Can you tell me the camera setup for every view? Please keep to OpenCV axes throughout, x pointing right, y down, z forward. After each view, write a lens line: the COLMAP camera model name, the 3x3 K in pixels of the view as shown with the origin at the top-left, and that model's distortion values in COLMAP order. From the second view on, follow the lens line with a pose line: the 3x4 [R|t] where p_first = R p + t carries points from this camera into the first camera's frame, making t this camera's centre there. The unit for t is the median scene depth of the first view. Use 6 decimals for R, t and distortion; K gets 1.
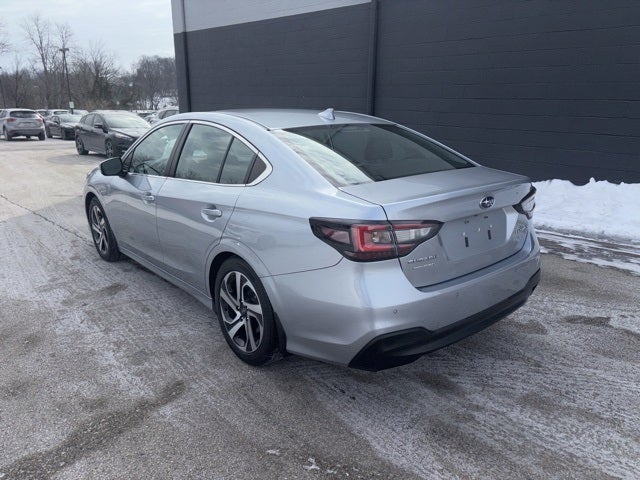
lens RADIAL K [[468.9, 0, 331.8], [0, 468.9, 243.4], [0, 0, 1]] dist [0.054560, -0.058790]
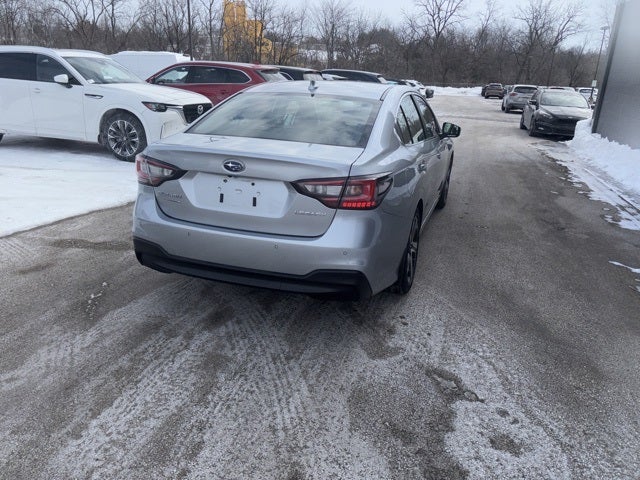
lens RADIAL K [[473.9, 0, 322.7], [0, 473.9, 236.4], [0, 0, 1]] dist [0.059156, -0.053238]
pose [[0.515356, 0.285639, -0.807972, 1.143741], [-0.265424, 0.949658, 0.166431, -0.141174], [0.814836, 0.128684, 0.565228, 0.488712]]
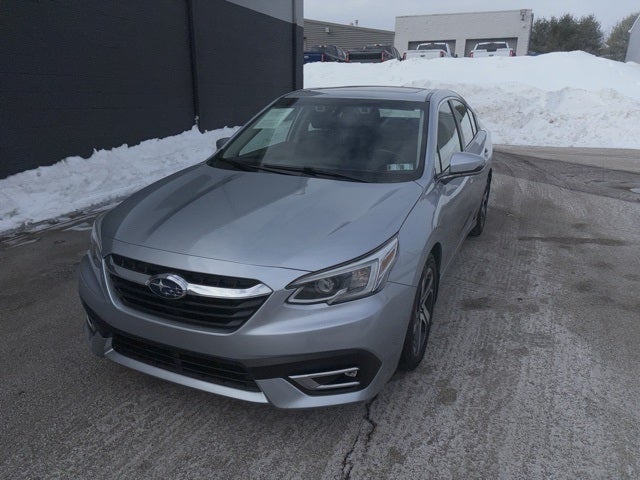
lens RADIAL K [[479.5, 0, 328.6], [0, 479.5, 239.7], [0, 0, 1]] dist [0.021411, -0.000262]
pose [[-0.418389, -0.275987, 0.865322, -1.515287], [0.241545, 0.884599, 0.398924, -0.583249], [-0.875561, 0.375919, -0.303443, 2.070014]]
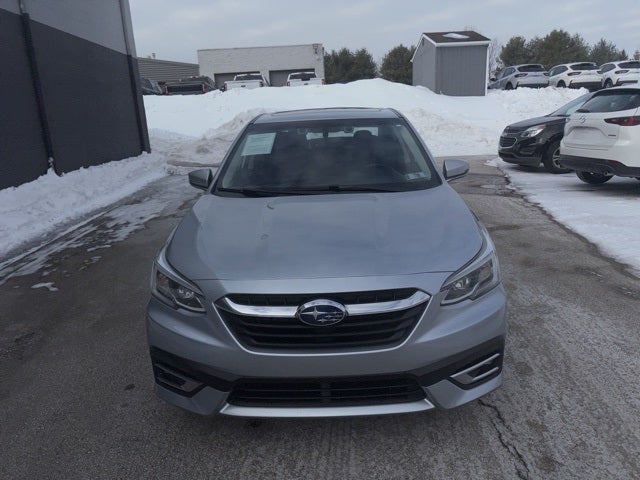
lens RADIAL K [[473.9, 0, 322.7], [0, 473.9, 236.4], [0, 0, 1]] dist [0.059156, -0.053238]
pose [[-0.723938, -0.136309, 0.676264, -1.260979], [0.236285, 0.871999, 0.428704, -0.678278], [-0.648138, 0.470147, -0.599065, 2.436852]]
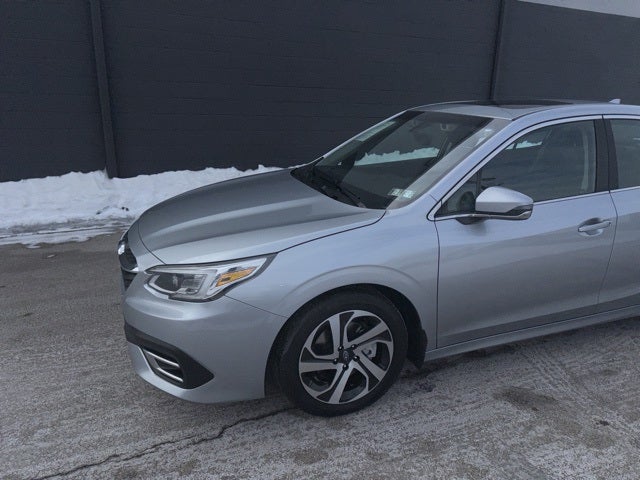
lens RADIAL K [[473.9, 0, 322.7], [0, 473.9, 236.4], [0, 0, 1]] dist [0.059156, -0.053238]
pose [[0.354491, -0.260161, 0.898138, -1.503533], [0.243082, 0.953131, 0.180147, -0.392889], [-0.902910, 0.154461, 0.401117, 1.368418]]
